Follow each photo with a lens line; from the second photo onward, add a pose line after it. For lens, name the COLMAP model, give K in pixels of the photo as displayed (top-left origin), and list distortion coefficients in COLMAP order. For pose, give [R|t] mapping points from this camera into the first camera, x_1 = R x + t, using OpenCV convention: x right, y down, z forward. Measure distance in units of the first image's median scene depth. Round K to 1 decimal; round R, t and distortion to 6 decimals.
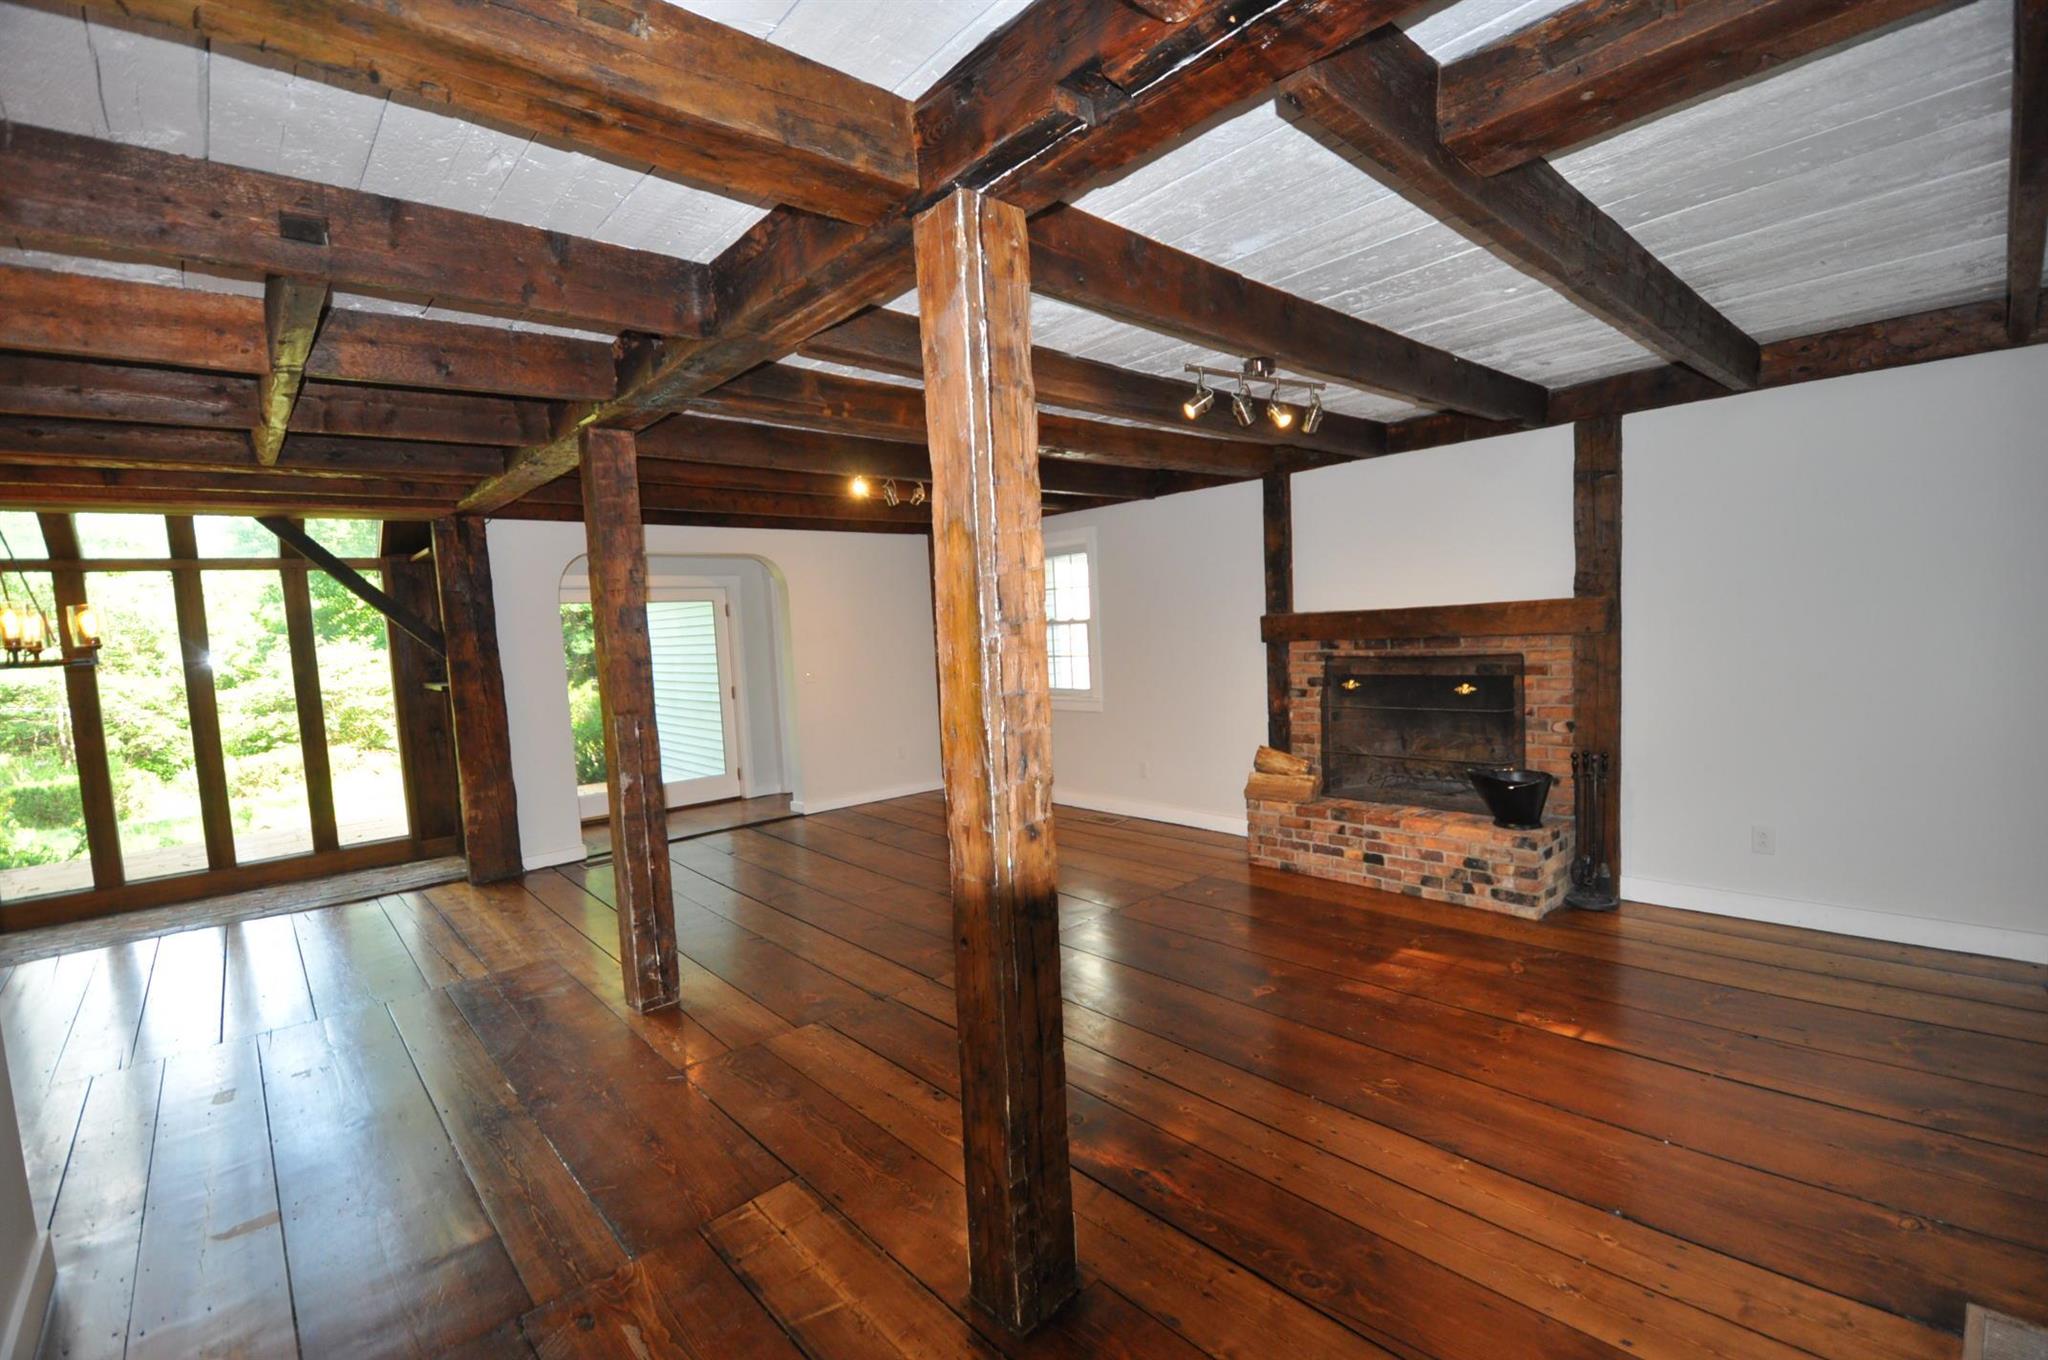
lens RADIAL K [[903.9, 0, 1031.5], [0, 903.9, 687.1], [0, 0, 1]] dist [-0.001150, -0.013064]
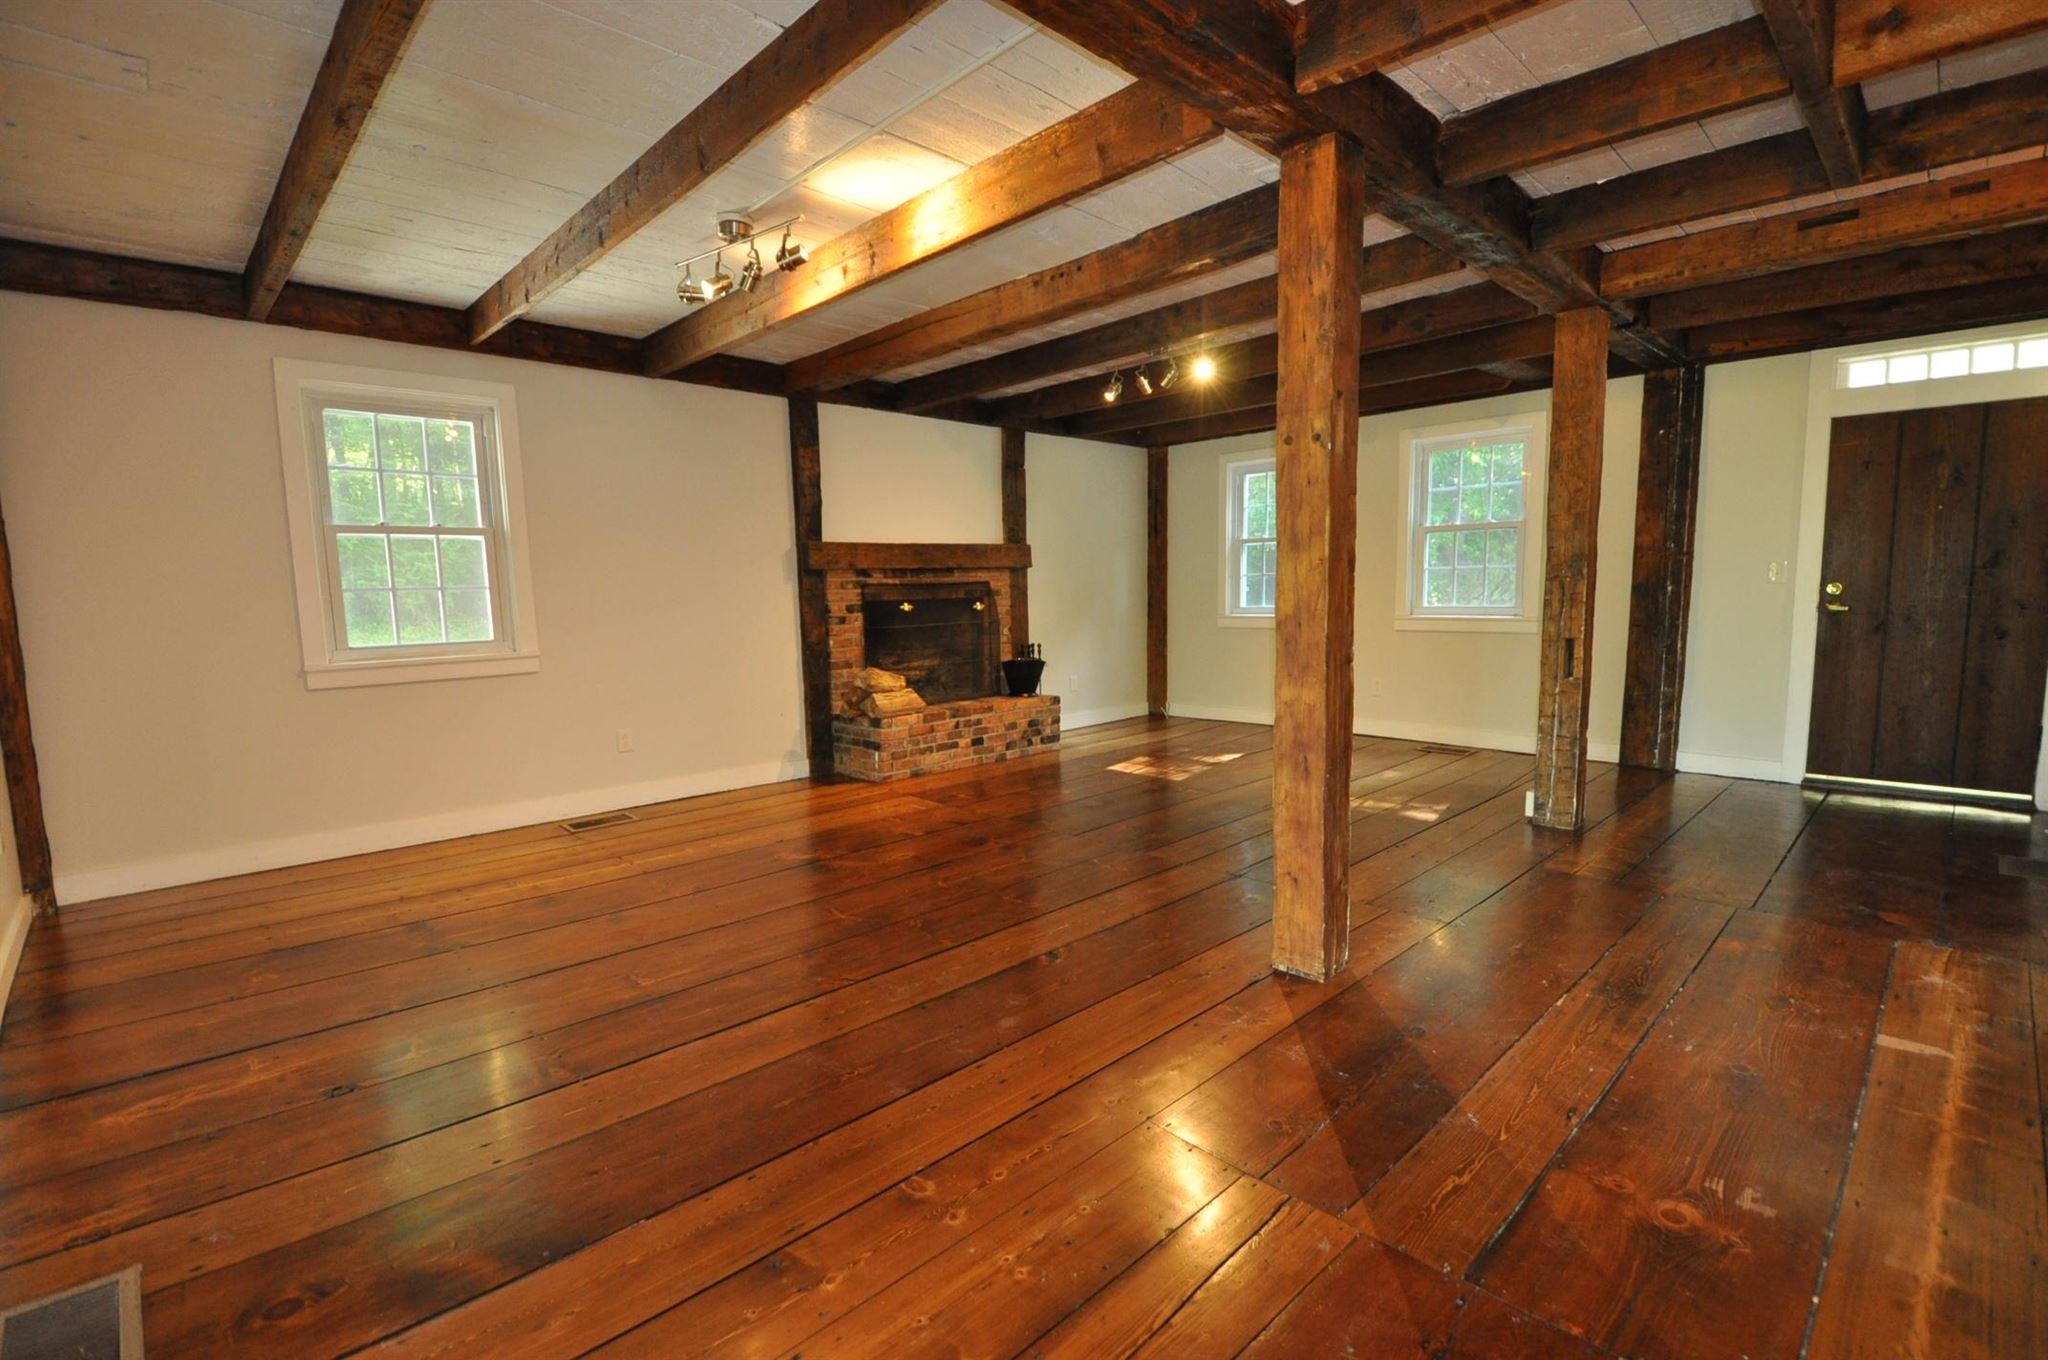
lens RADIAL K [[903.9, 0, 1031.5], [0, 903.9, 687.1], [0, 0, 1]] dist [-0.001150, -0.013064]
pose [[-0.042415, -0.068598, 0.996742, -0.847888], [0.082575, 0.993986, 0.071922, 0.029700], [-0.995682, 0.085356, -0.036495, 0.937452]]
